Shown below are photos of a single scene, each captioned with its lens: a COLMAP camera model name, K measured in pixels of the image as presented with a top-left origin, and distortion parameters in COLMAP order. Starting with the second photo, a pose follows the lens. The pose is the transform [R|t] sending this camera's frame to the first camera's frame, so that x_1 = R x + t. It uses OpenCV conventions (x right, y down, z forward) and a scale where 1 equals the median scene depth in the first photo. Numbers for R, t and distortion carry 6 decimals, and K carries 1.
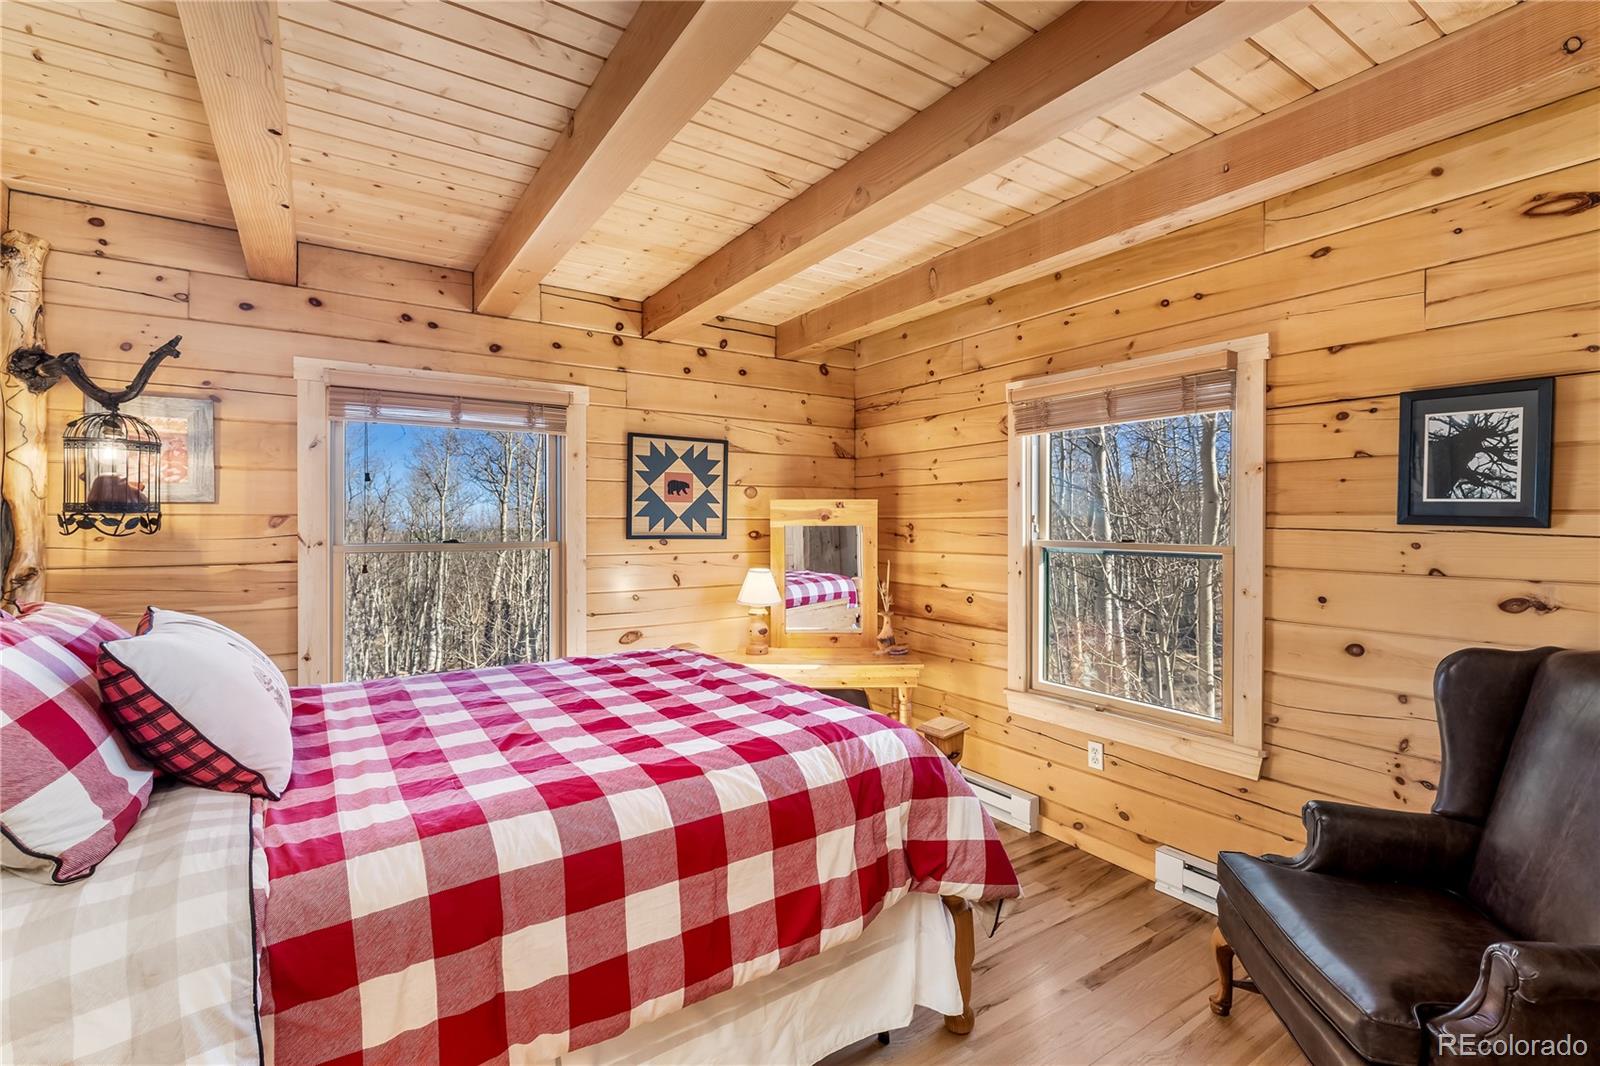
lens RADIAL K [[722.6, 0, 798.6], [0, 722.6, 528.7], [0, 0, 1]] dist [-0.002130, 0.000361]
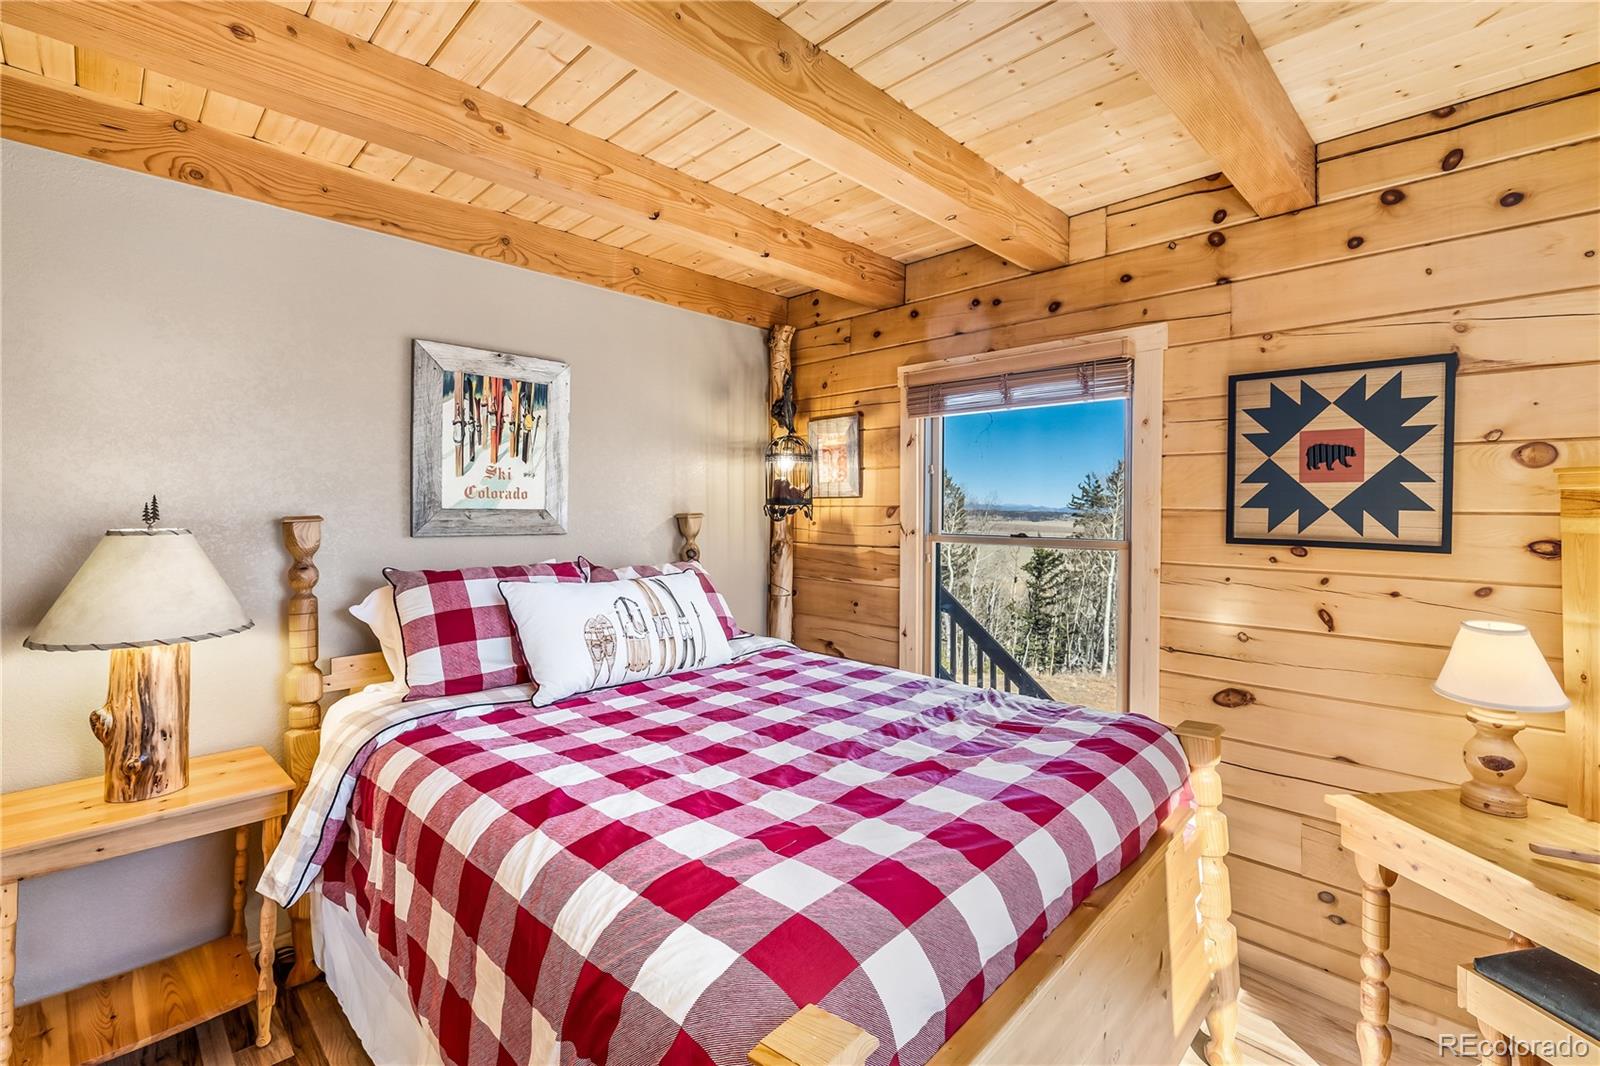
lens RADIAL K [[722.6, 0, 791.9], [0, 722.6, 511.5], [0, 0, 1]] dist [-0.002130, 0.000361]
pose [[0.198877, 0.004286, -0.980015, 0.310832], [-0.017991, 0.999838, 0.000722, -0.007083], [0.979859, 0.017488, 0.198922, 0.491445]]
